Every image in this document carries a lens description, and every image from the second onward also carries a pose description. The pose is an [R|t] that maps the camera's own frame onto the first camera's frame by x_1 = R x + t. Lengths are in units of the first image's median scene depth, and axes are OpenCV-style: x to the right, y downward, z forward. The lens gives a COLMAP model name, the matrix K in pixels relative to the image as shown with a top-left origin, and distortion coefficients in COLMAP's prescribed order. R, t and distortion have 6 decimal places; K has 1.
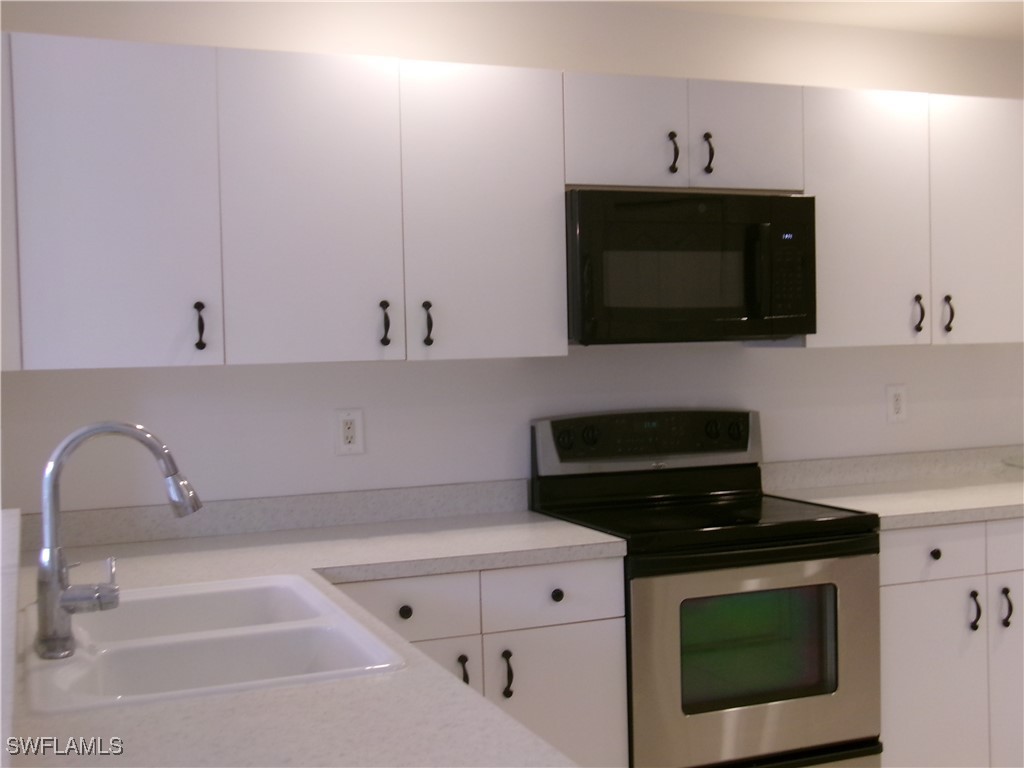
lens RADIAL K [[1224.2, 0, 512.5], [0, 1224.2, 384.5], [0, 0, 1]] dist [0.031262, 0.000000]
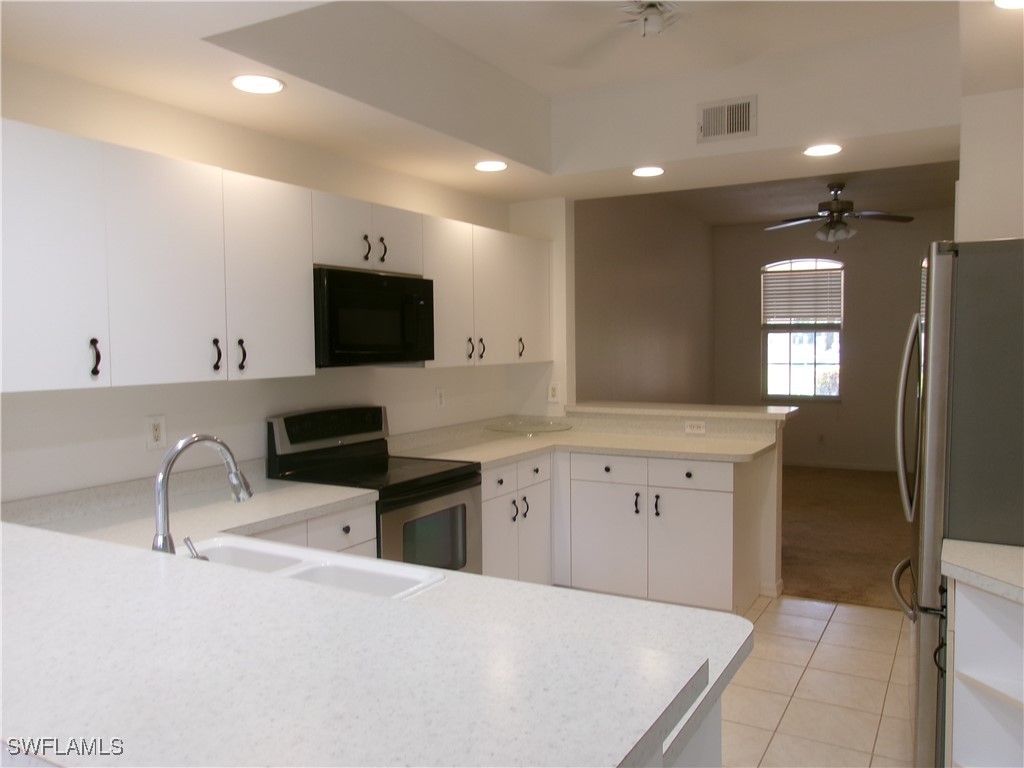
lens RADIAL K [[800.5, 0, 511.1], [0, 800.5, 385.6], [0, 0, 1]] dist [-0.034090, 0.064473]
pose [[0.780040, -0.018601, 0.625453, -0.377914], [0.012813, 0.999823, 0.013755, -0.020453], [-0.625599, -0.002715, 0.780140, 0.063133]]
